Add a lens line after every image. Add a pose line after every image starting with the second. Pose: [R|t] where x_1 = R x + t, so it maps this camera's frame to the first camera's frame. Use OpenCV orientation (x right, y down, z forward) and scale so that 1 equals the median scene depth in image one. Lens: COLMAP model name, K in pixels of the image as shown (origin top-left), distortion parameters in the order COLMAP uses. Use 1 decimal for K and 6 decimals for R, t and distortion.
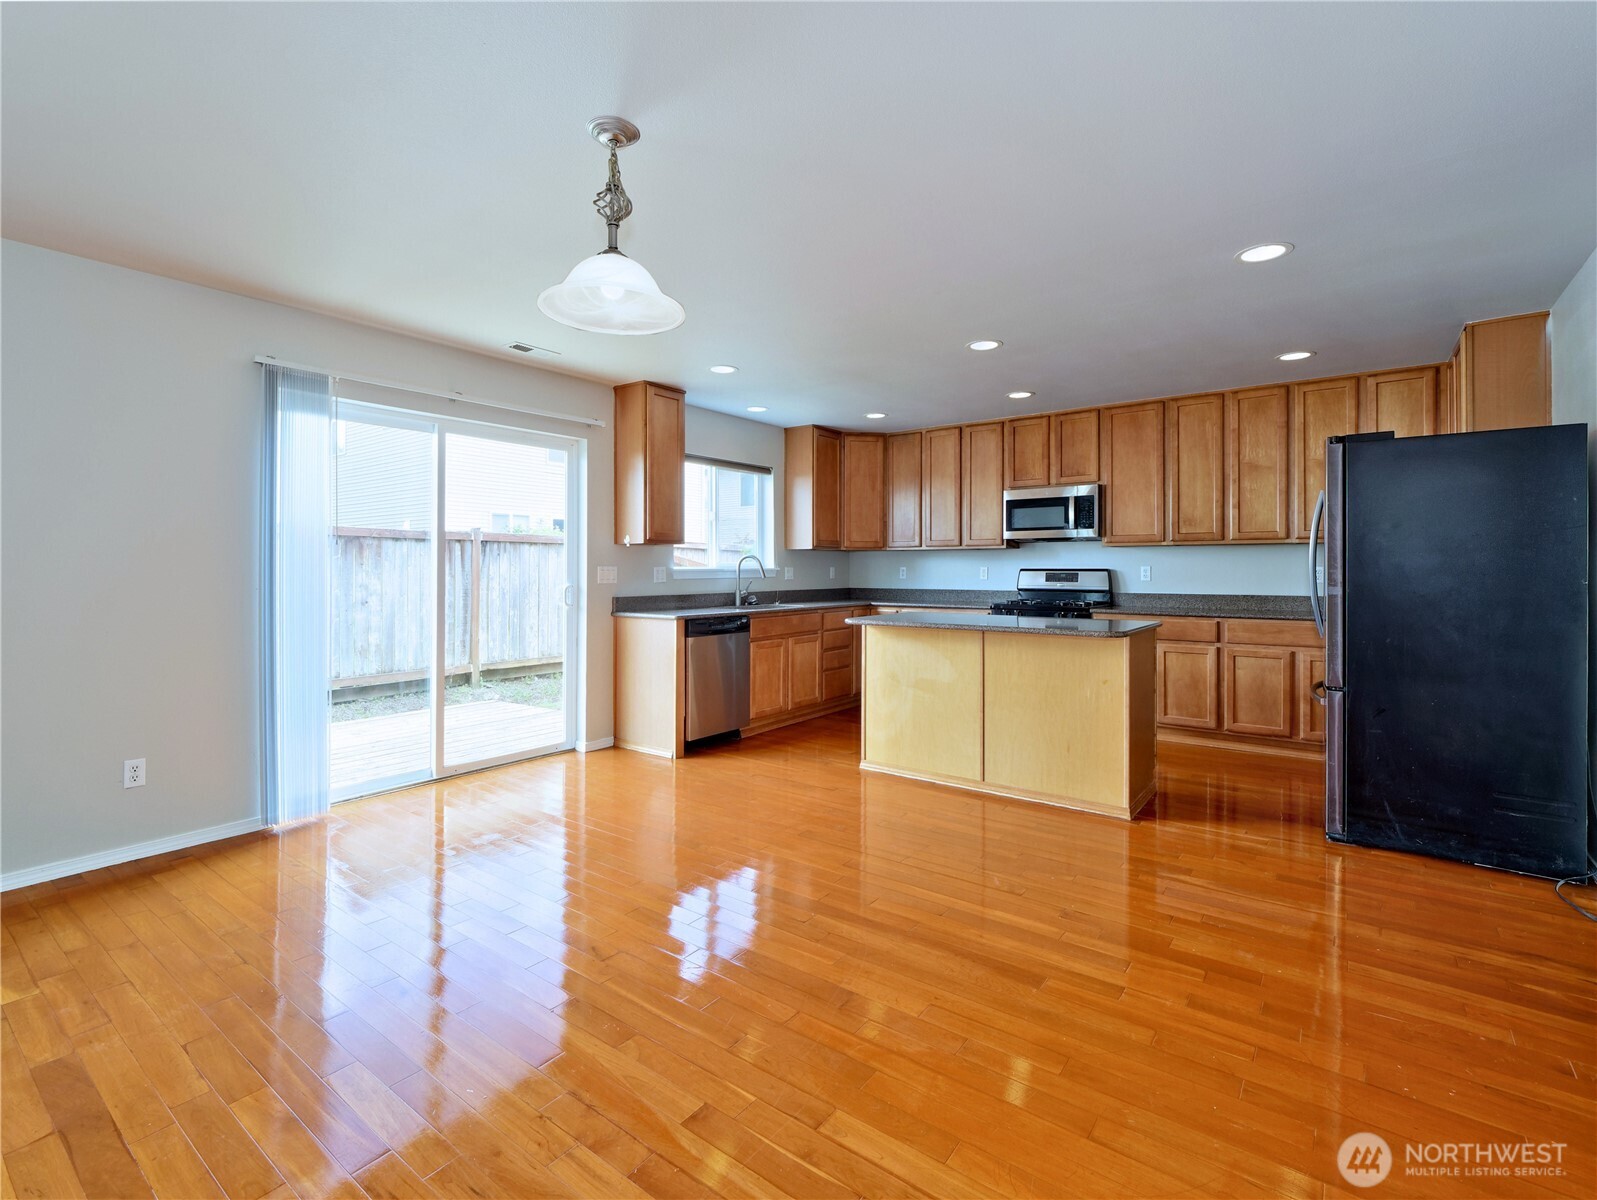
lens RADIAL K [[740.2, 0, 835.4], [0, 740.2, 560.5], [0, 0, 1]] dist [0.000595, -0.000248]
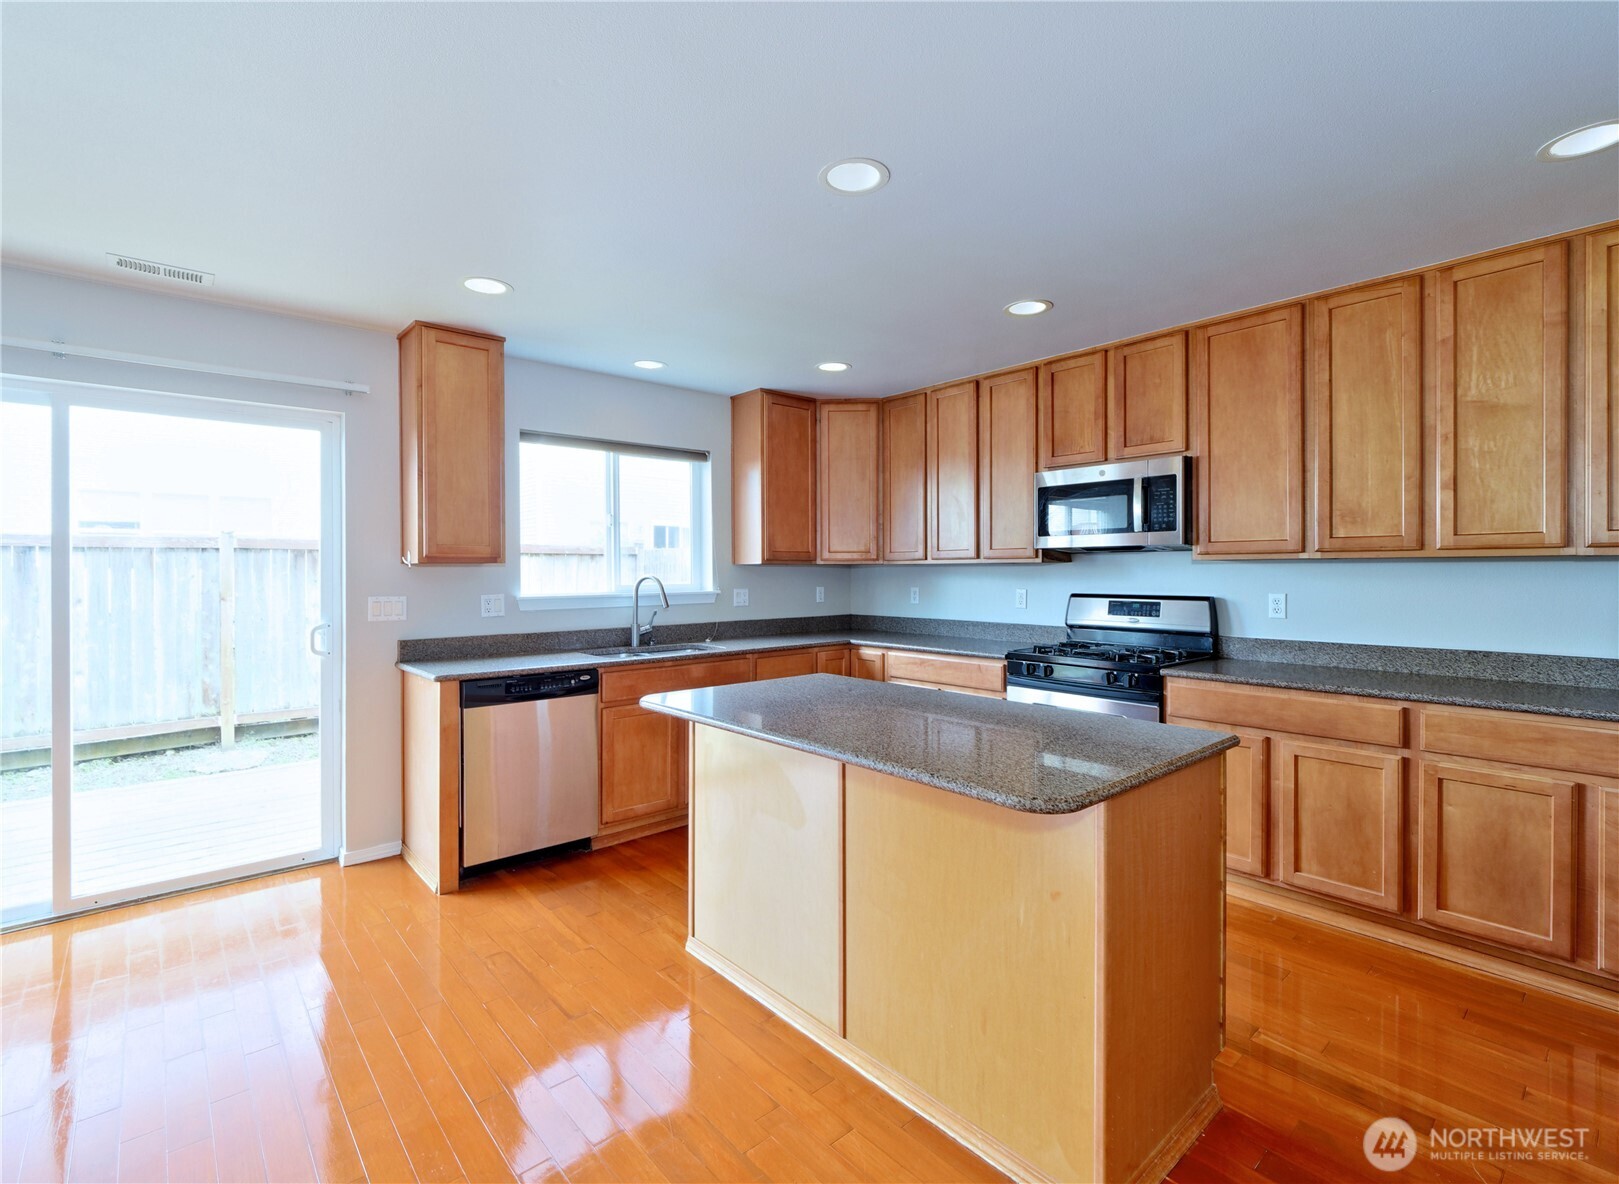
lens RADIAL K [[763.6, 0, 811.0], [0, 763.6, 570.0], [0, 0, 1]] dist [-0.000263, 0.000680]
pose [[0.973363, -0.002121, -0.229260, 0.208528], [0.004029, 0.999961, 0.007851, -0.017984], [0.229234, -0.008566, 0.973334, 0.341526]]
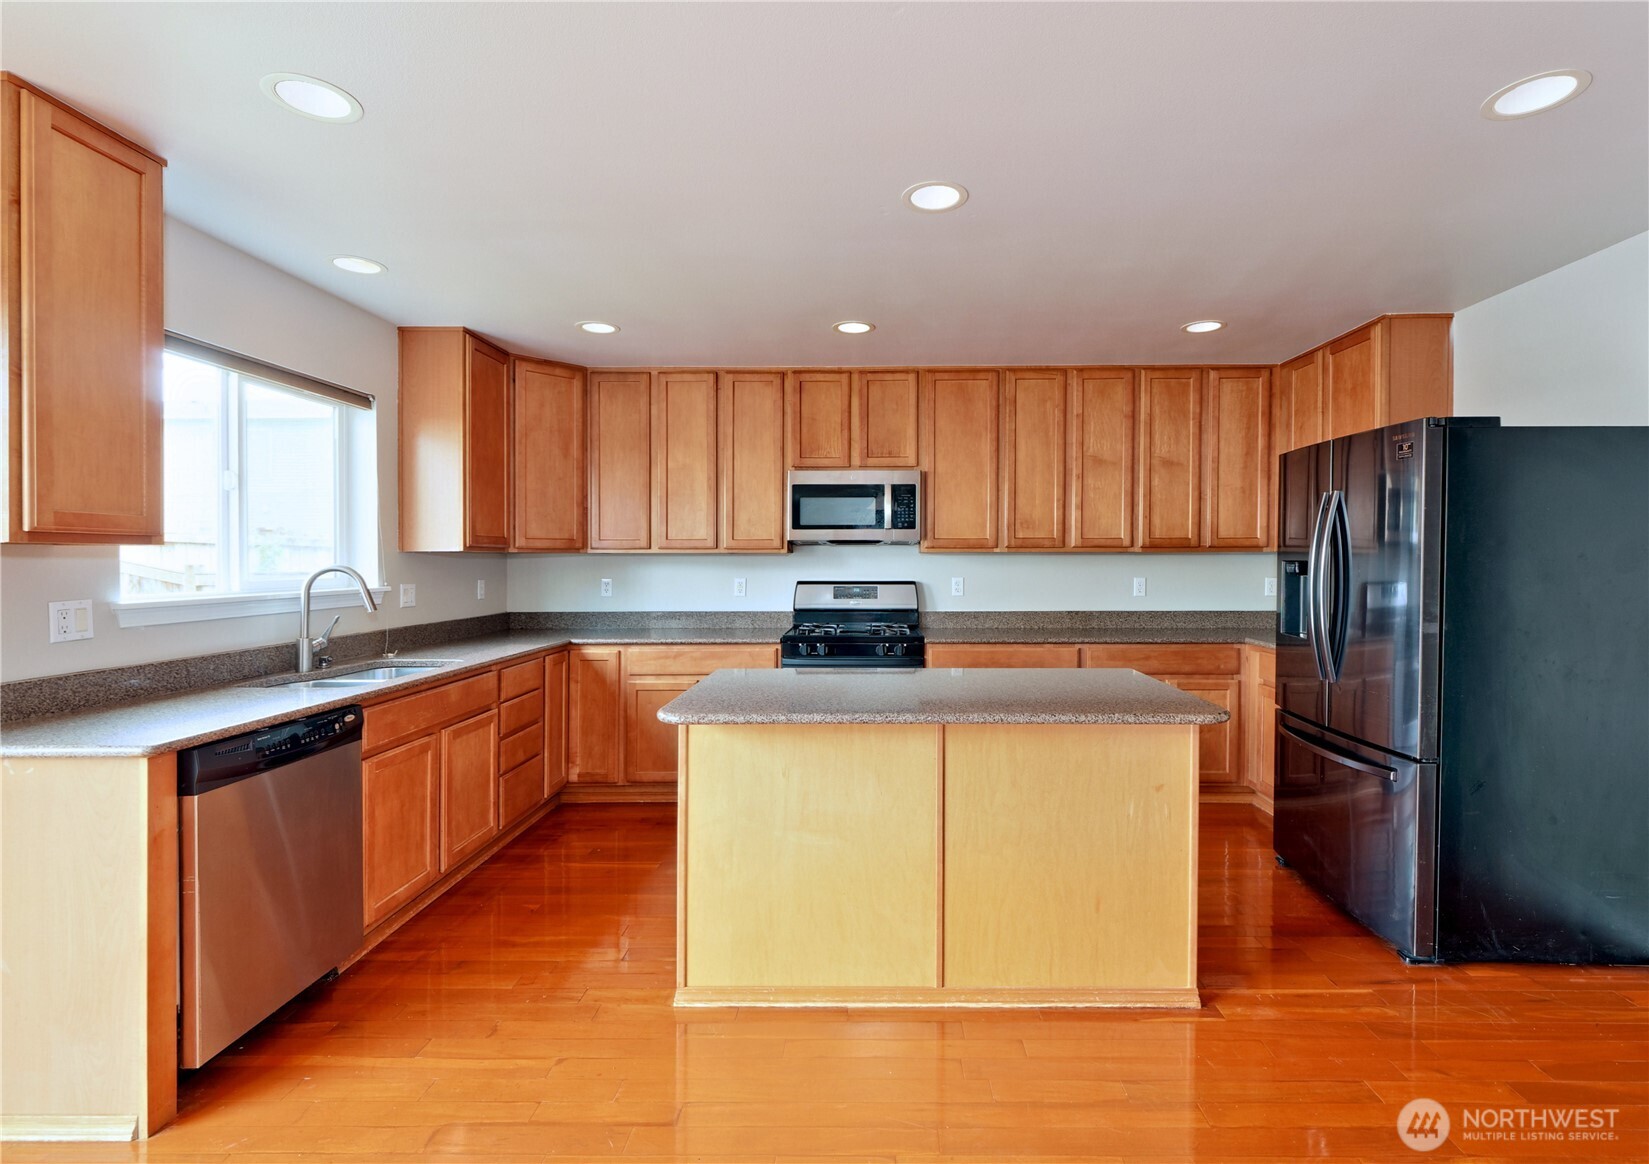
lens RADIAL K [[752.6, 0, 908.5], [0, 752.6, 564.6], [0, 0, 1]] dist [0.000062, -0.001179]
pose [[0.813065, -0.003202, 0.582164, -0.101558], [-0.004583, 0.999919, 0.011900, -0.016440], [-0.582154, -0.012344, 0.812985, 0.392034]]
